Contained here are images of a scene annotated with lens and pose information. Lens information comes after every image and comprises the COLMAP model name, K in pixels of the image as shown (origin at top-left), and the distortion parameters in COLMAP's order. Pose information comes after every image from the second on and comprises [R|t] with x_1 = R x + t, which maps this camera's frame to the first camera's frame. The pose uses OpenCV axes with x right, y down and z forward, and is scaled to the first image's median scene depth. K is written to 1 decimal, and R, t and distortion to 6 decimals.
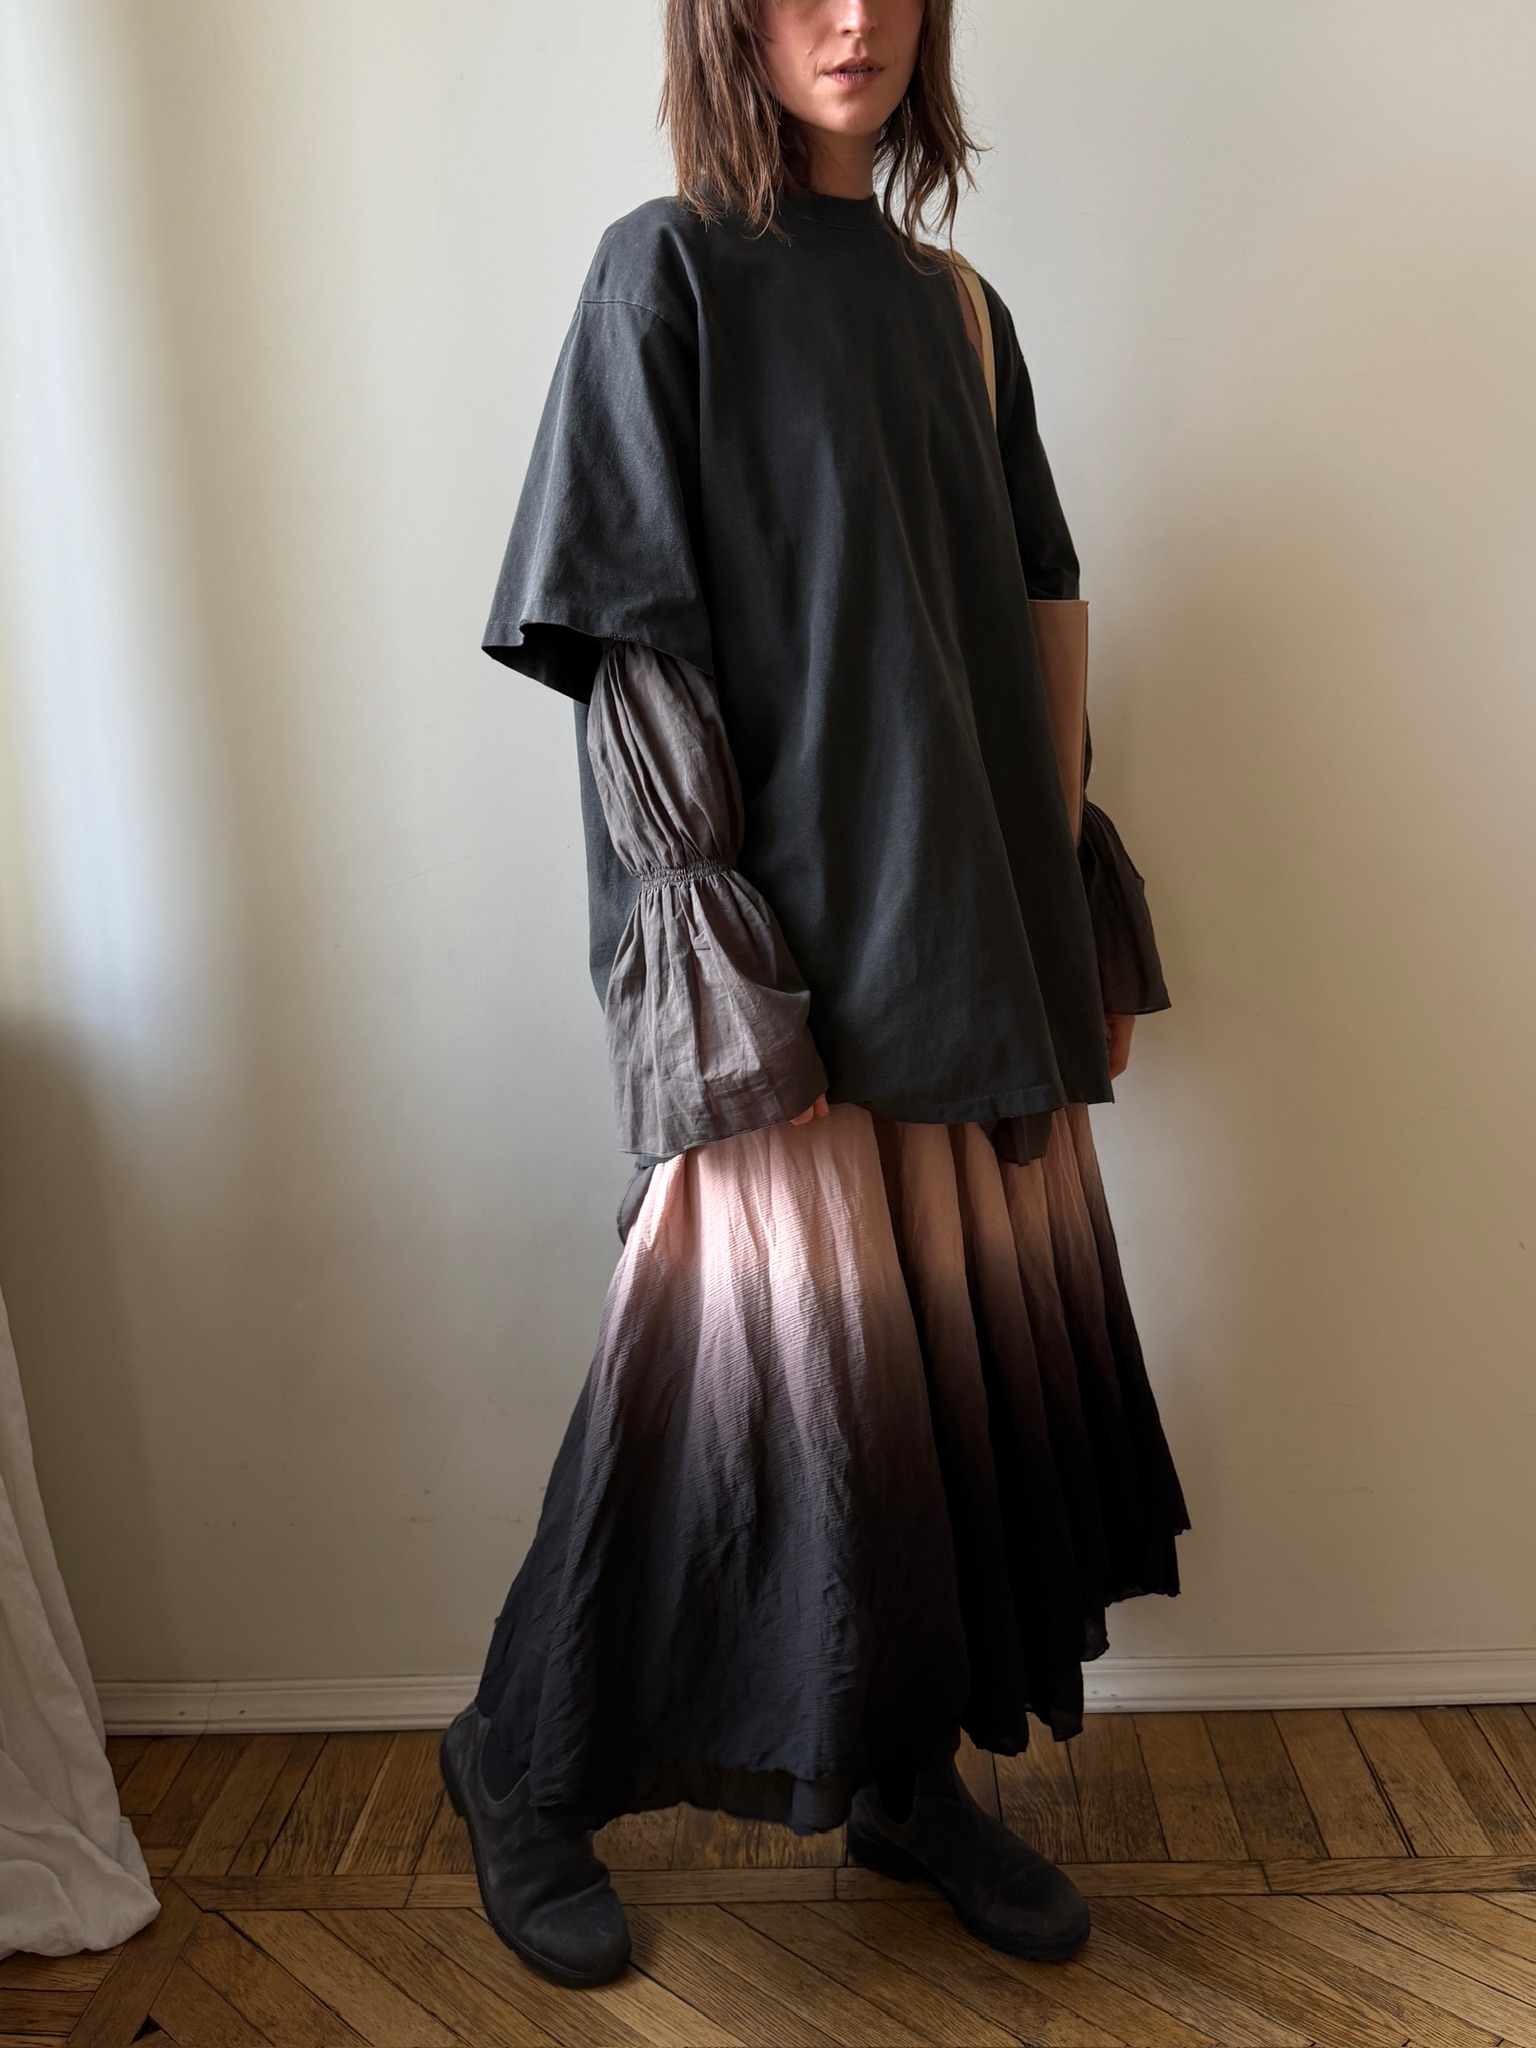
lens RADIAL K [[1899.6, 0, 768.0], [0, 1899.6, 1024.0], [0, 0, 1]] dist [-0.000583, -0.000867]
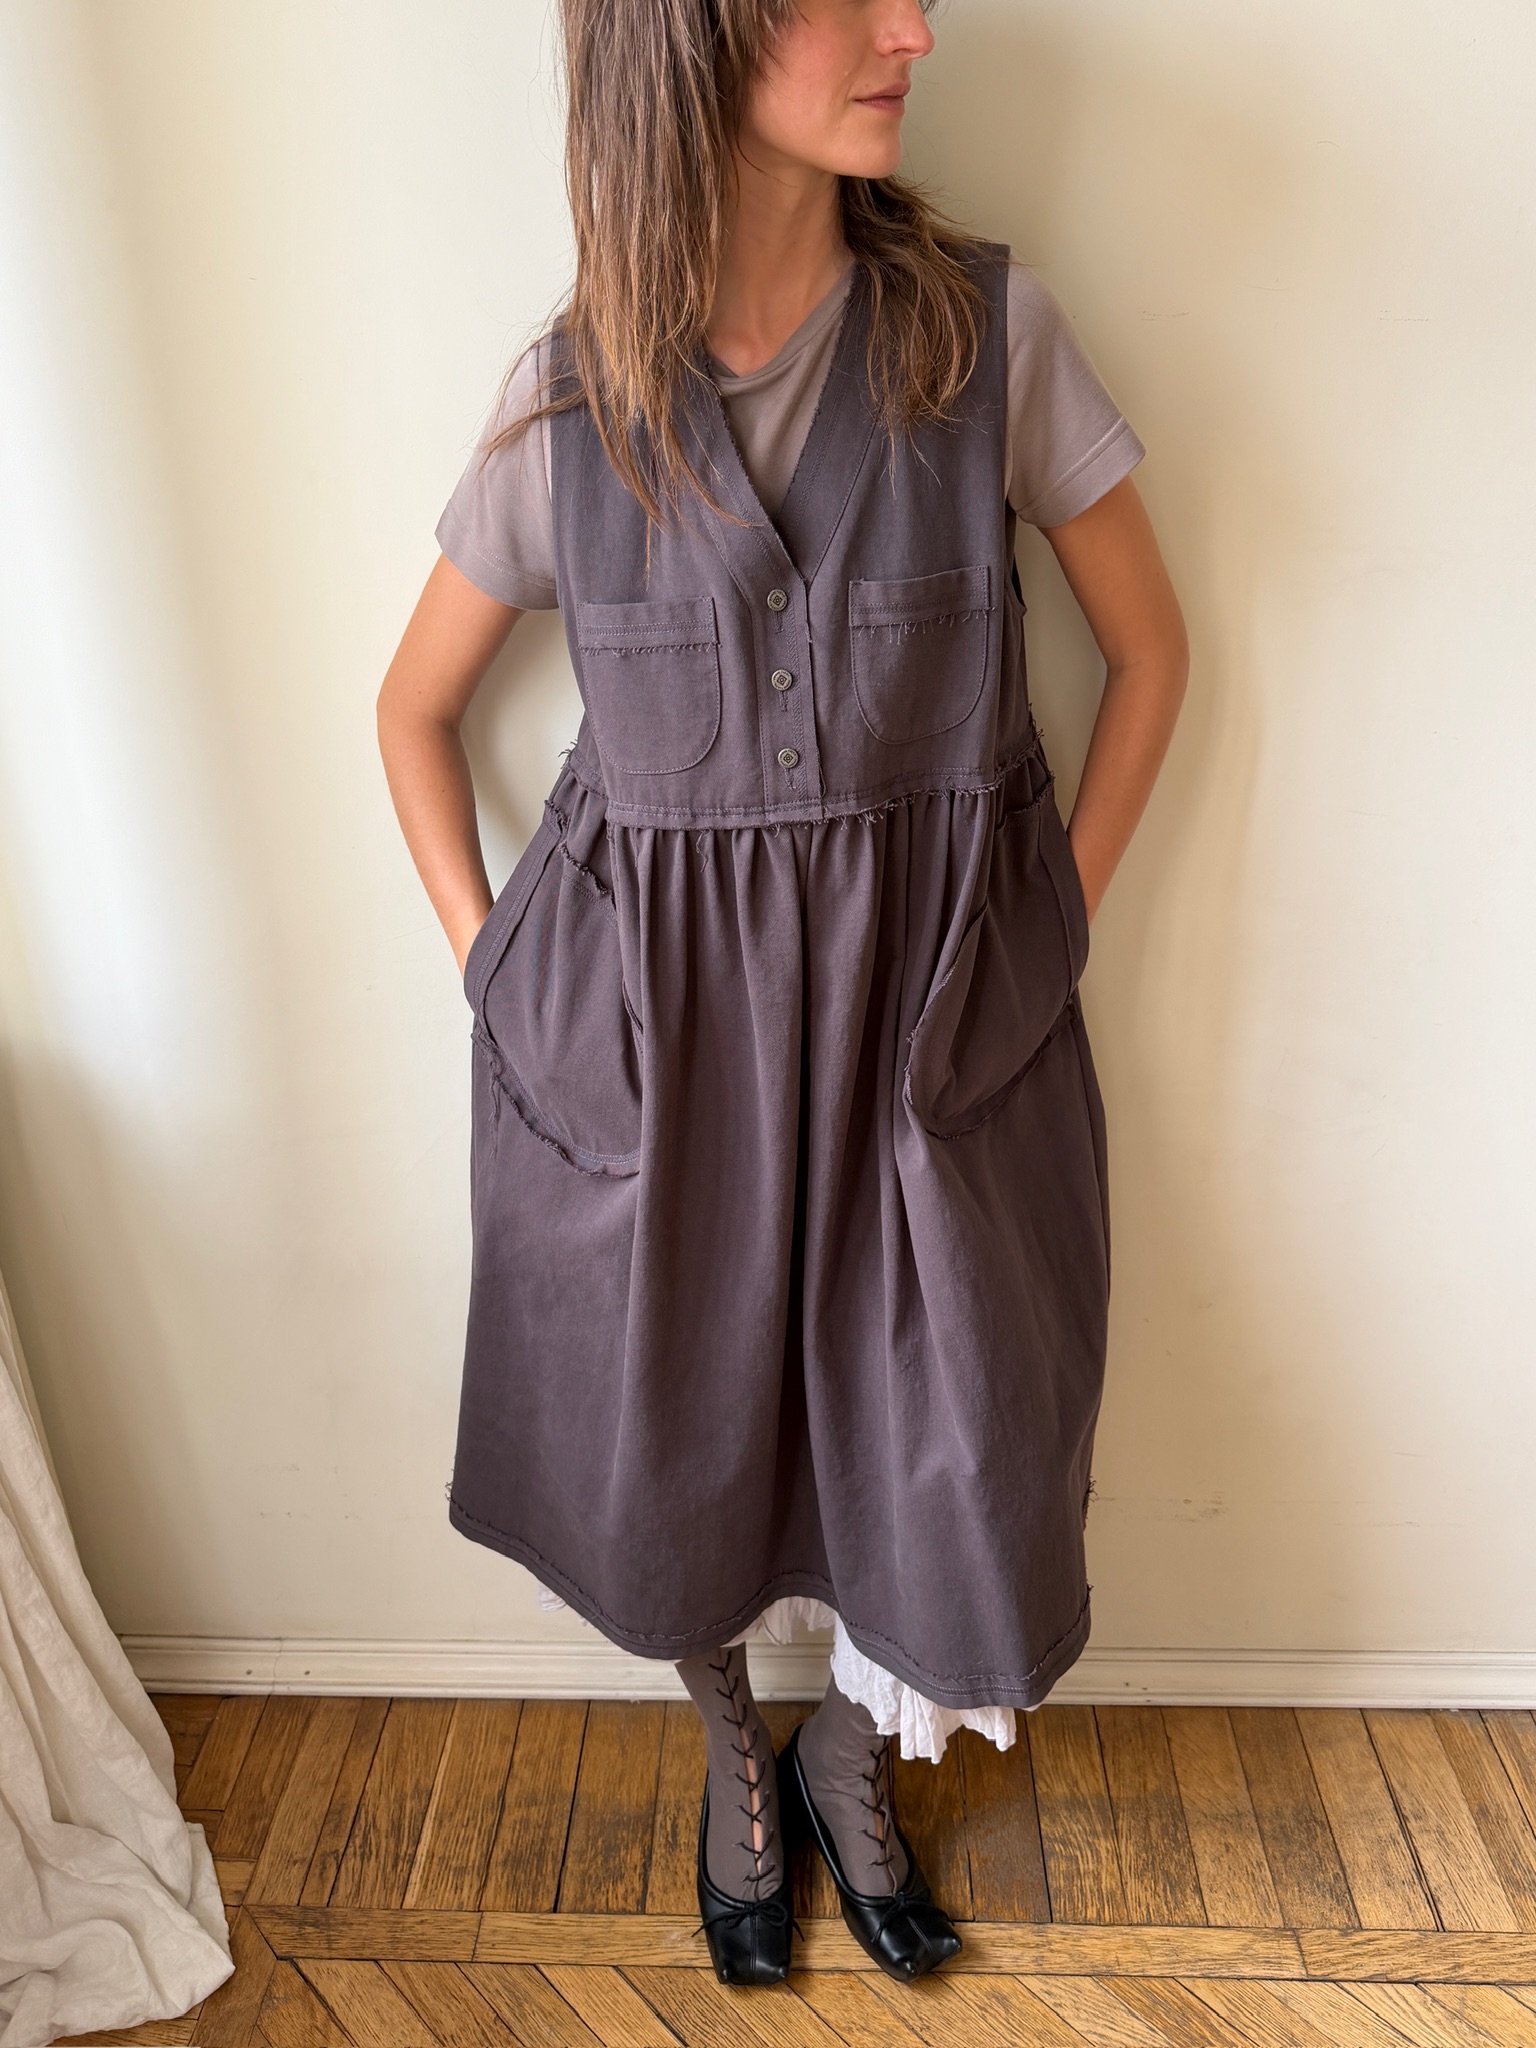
lens RADIAL K [[1577.7, 0, 768.0], [0, 1577.7, 1024.0], [0, 0, 1]] dist [0.001408, -0.003606]
pose [[0.999310, 0.028546, 0.023766, -0.064317], [-0.034097, 0.958772, 0.282122, -0.268576], [-0.014733, -0.282737, 0.959084, 0.311287]]
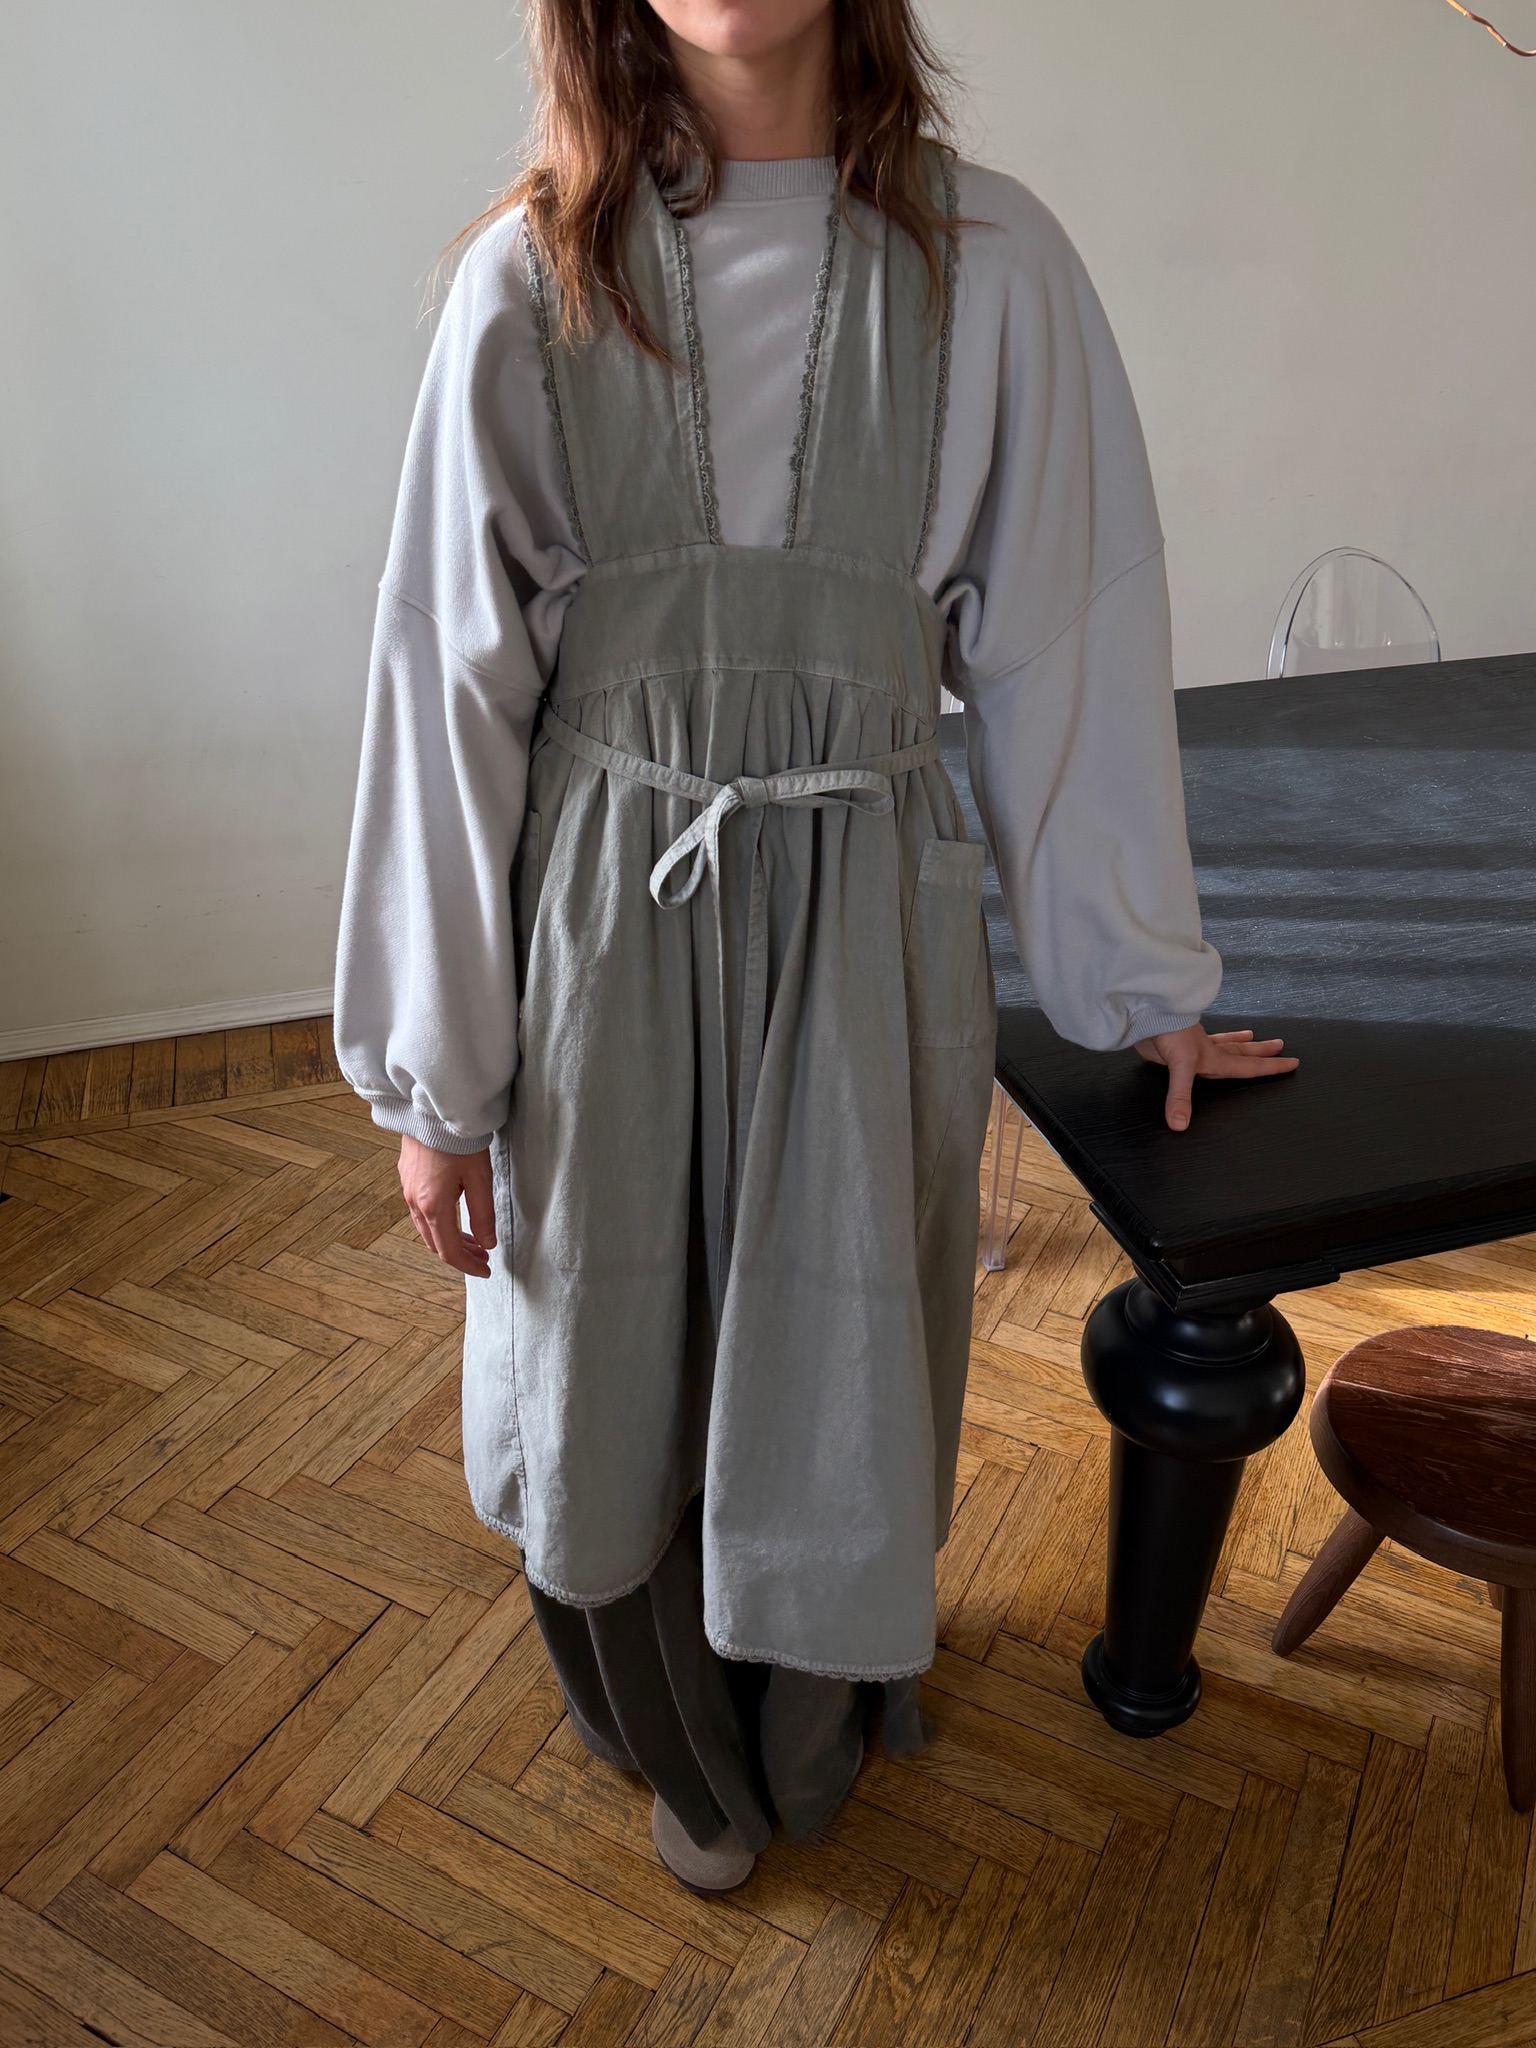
lens RADIAL K [[1635.8, 0, 768.0], [0, 1635.8, 1024.0], [0, 0, 1]] dist [0.043929, -0.056915]
pose [[0.945129, -0.127920, 0.300611, -0.069840], [0.023646, 0.944526, 0.327585, -0.140431], [-0.325839, -0.302502, 0.895724, -0.604058]]
